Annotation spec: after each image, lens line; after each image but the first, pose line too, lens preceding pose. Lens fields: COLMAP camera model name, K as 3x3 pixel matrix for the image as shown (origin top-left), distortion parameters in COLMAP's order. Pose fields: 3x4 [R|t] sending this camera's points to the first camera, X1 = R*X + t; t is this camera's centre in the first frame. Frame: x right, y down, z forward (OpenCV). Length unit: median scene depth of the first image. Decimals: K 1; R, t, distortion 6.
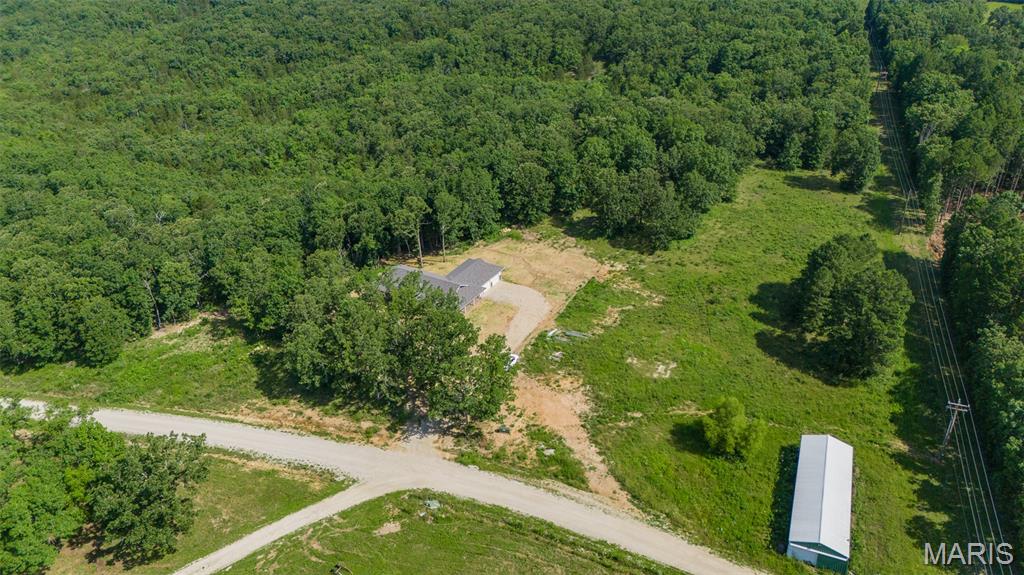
lens RADIAL K [[745.2, 0, 515.2], [0, 745.2, 287.9], [0, 0, 1]] dist [0.089619, -0.083896]
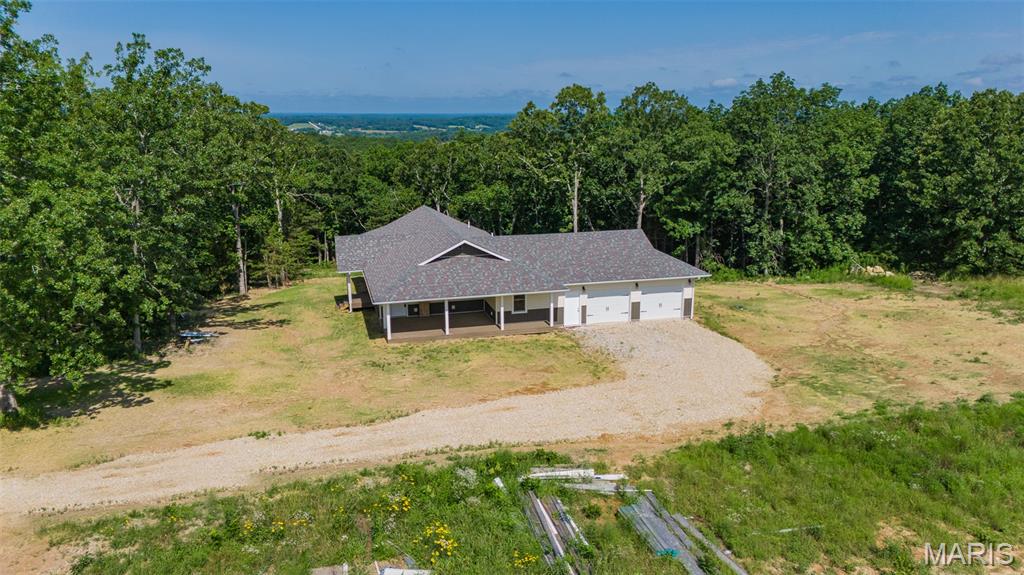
lens RADIAL K [[750.2, 0, 516.3], [0, 750.2, 284.7], [0, 0, 1]] dist [0.085344, -0.084707]
pose [[0.702035, 0.169351, -0.691713, 0.141413], [-0.353767, 0.925922, -0.132355, 0.042790], [0.618058, 0.337623, 0.709940, 0.780487]]
